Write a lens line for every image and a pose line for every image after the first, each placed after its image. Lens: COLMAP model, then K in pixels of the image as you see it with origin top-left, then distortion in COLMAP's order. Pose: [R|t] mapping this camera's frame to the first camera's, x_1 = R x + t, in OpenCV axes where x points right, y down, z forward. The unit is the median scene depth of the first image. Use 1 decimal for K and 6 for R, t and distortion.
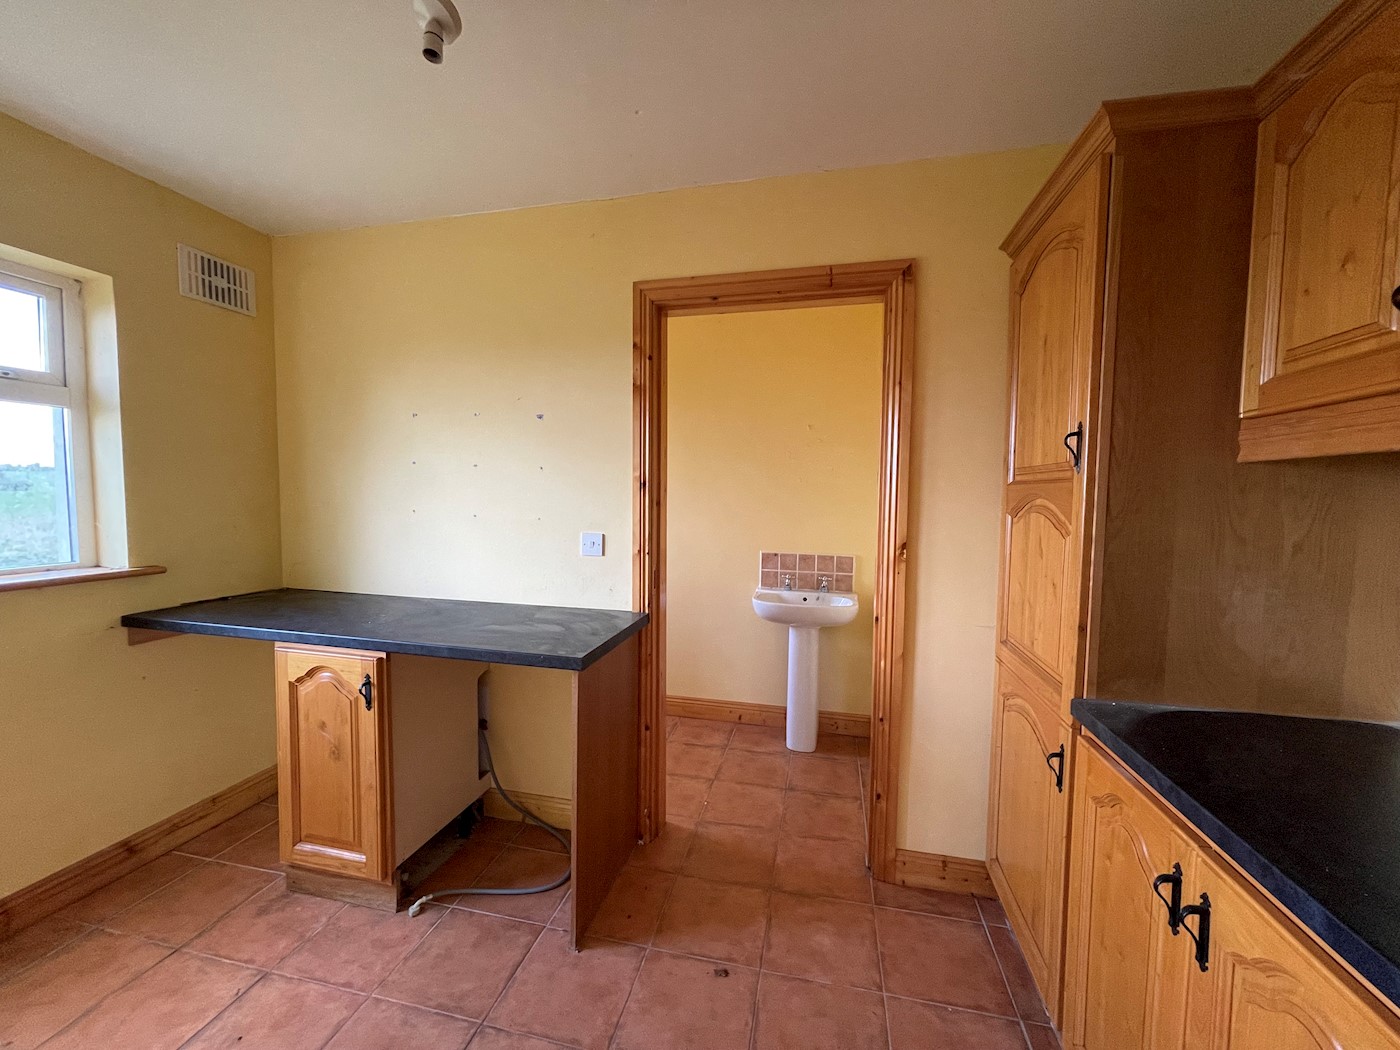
lens RADIAL K [[564.4, 0, 696.5], [0, 564.4, 526.2], [0, 0, 1]] dist [-0.001455, 0.000696]
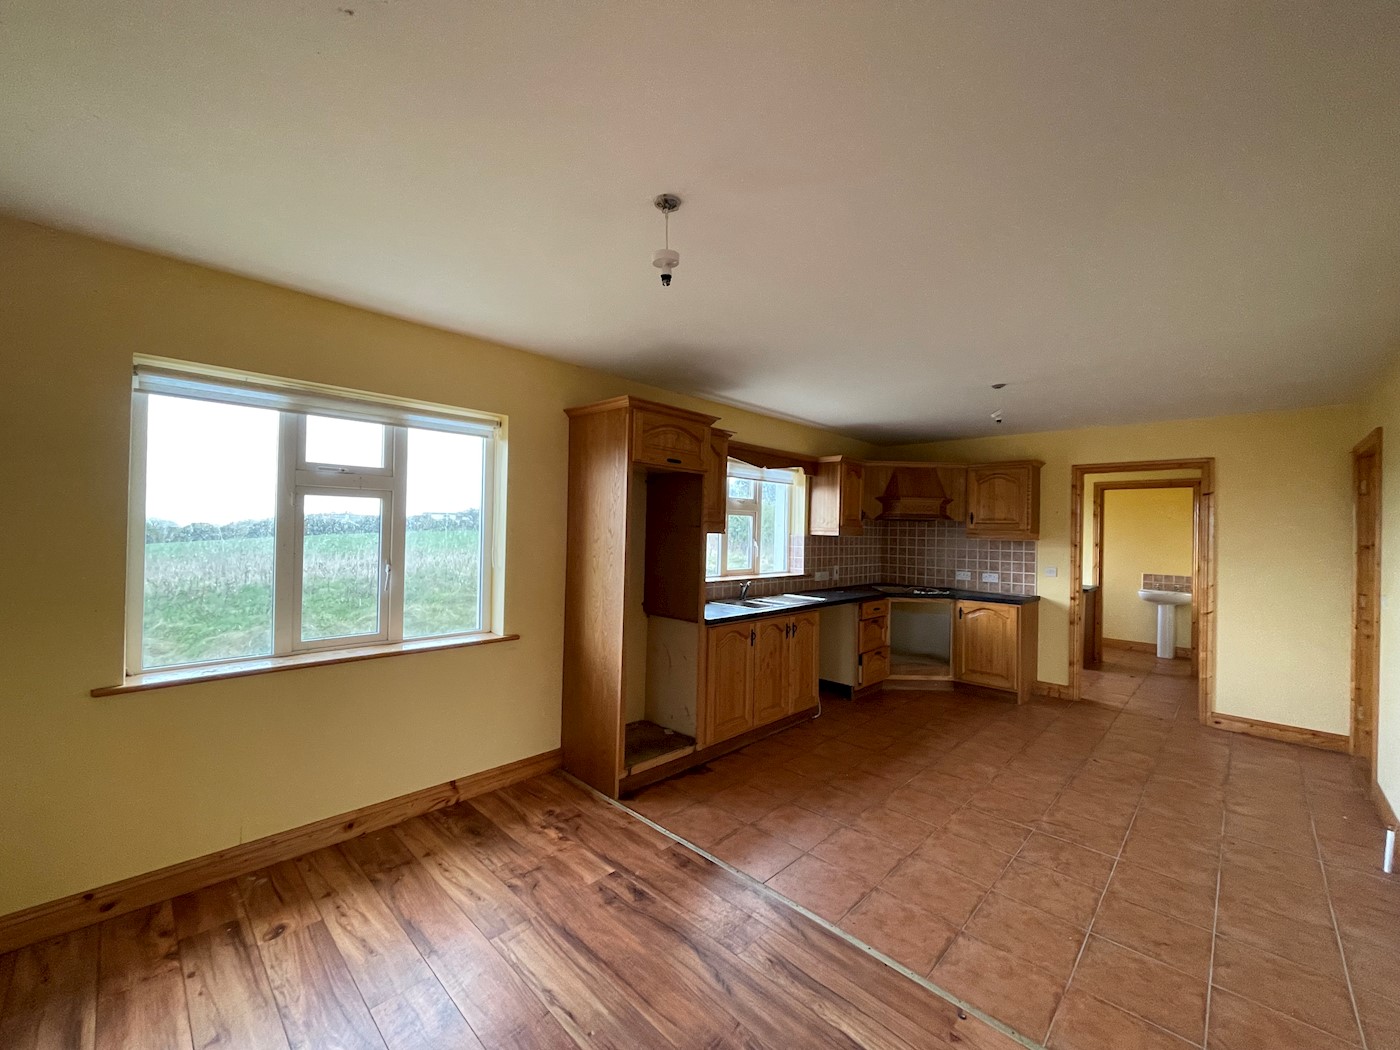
lens RADIAL K [[564.4, 0, 705.2], [0, 564.4, 535.0], [0, 0, 1]] dist [-0.001455, 0.000696]
pose [[0.860063, 0.007516, -0.510133, -0.252609], [-0.040473, 0.997745, -0.053537, 0.087266], [0.508580, 0.066692, 0.858428, -1.922277]]
